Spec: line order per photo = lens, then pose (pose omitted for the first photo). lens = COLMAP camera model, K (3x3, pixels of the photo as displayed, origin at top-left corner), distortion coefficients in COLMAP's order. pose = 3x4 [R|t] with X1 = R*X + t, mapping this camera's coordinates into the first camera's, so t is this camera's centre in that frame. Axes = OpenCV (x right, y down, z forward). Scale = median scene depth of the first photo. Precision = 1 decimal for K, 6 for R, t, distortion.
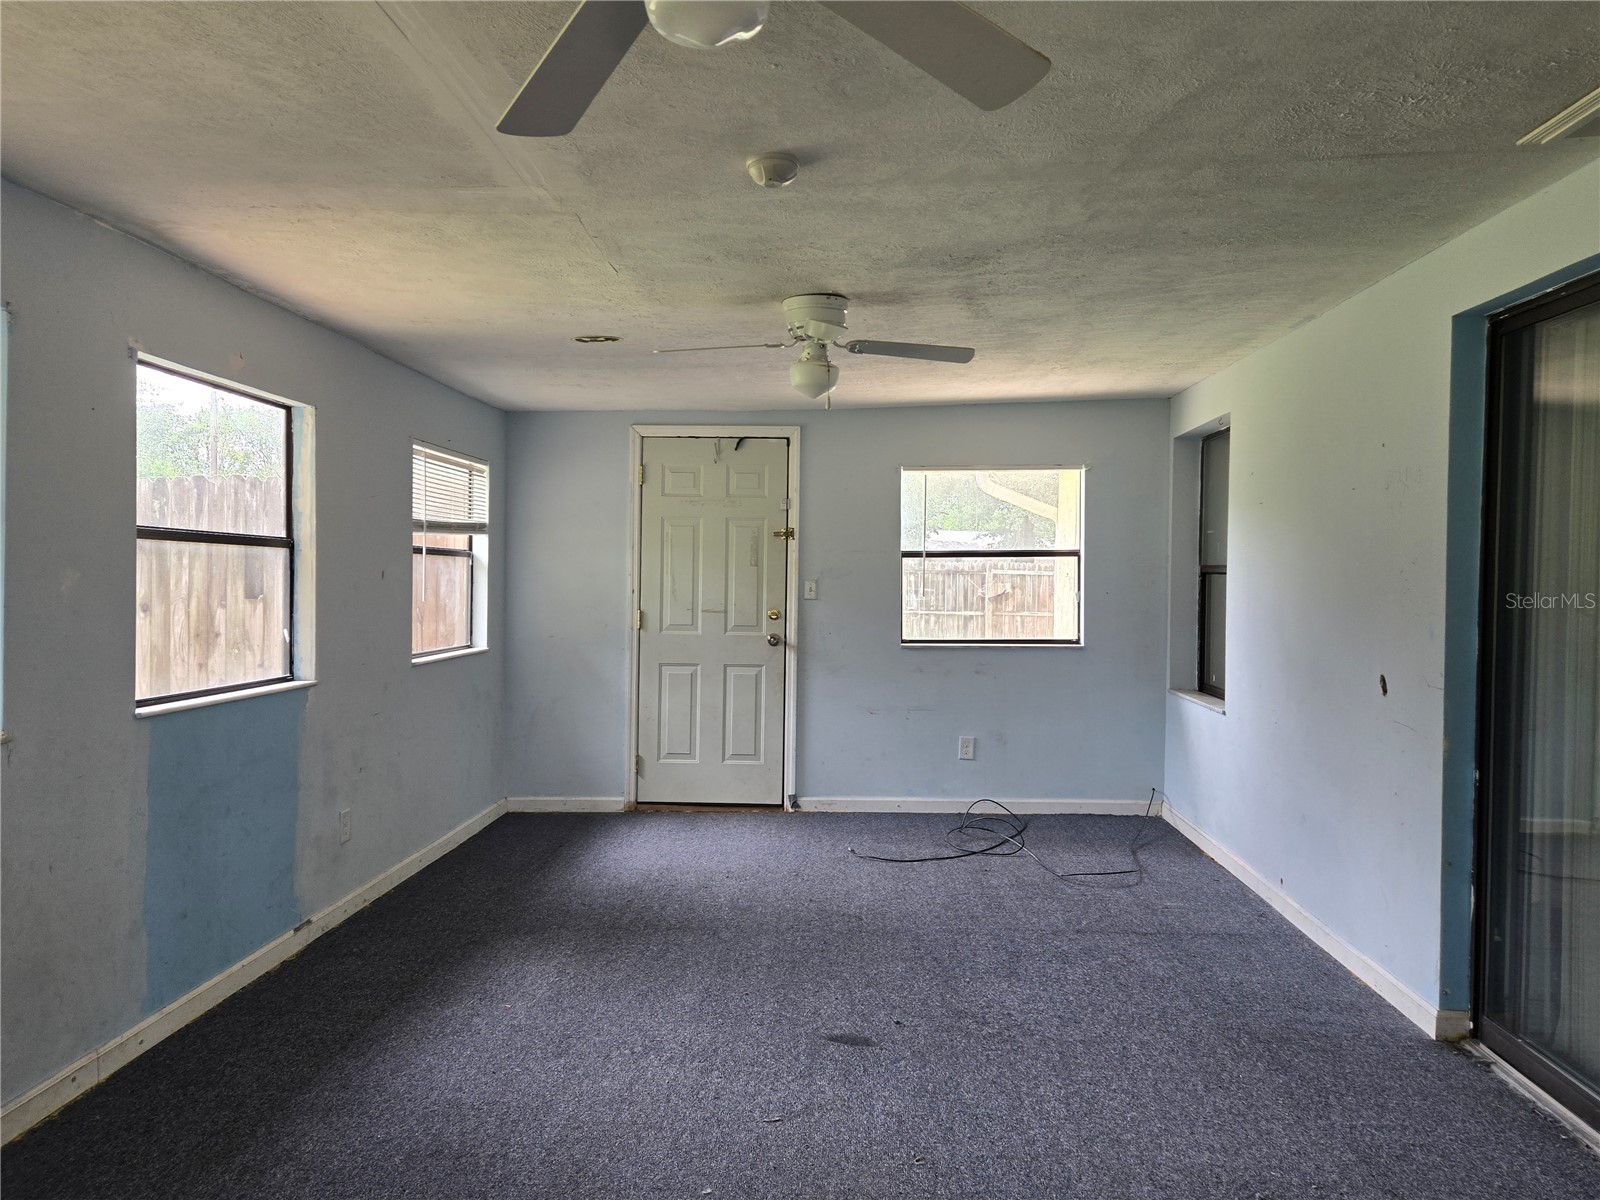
lens RADIAL K [[1125.5, 0, 800.3], [0, 1125.5, 596.1], [0, 0, 1]] dist [0.097418, -0.086705]
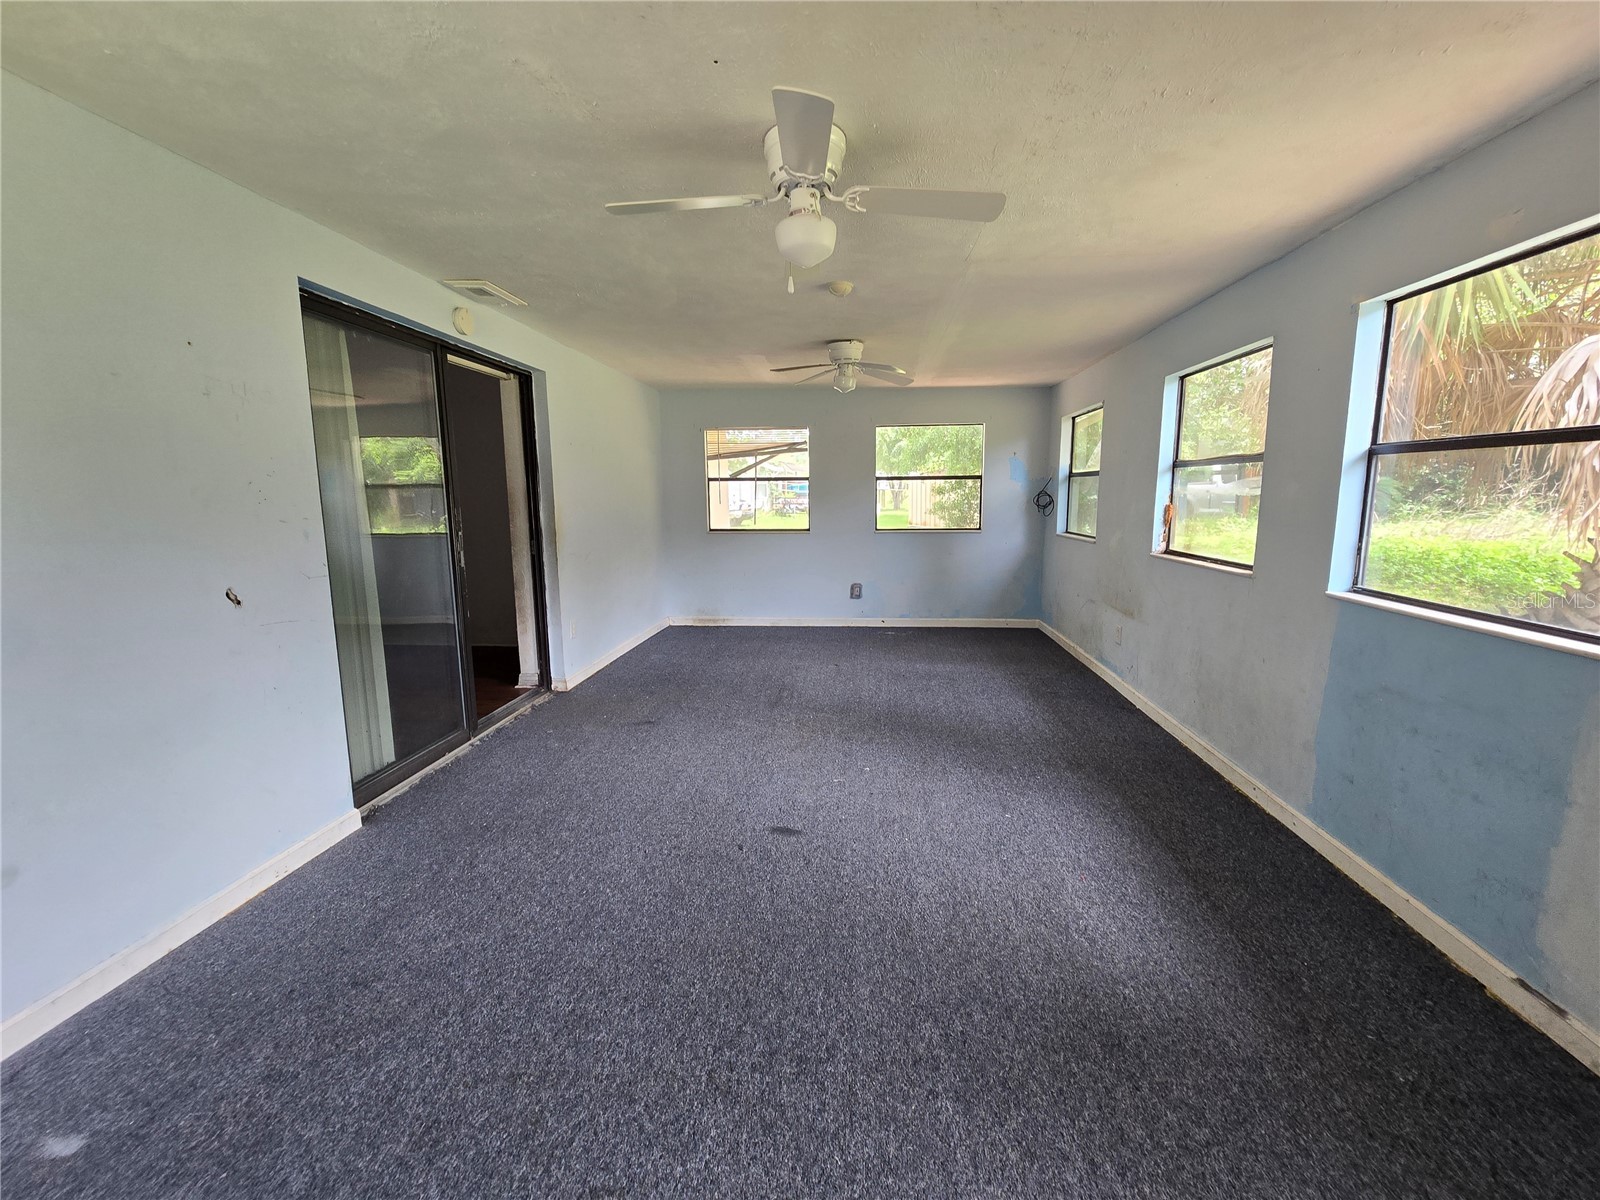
lens RADIAL K [[657.6, 0, 799.7], [0, 657.6, 597.2], [0, 0, 1]] dist [0.001625, 0.000624]
pose [[-0.998819, -0.007017, 0.048068, -0.009786], [0.001487, 0.984632, 0.174637, -0.023104], [-0.048555, 0.174502, -0.983459, 1.748790]]
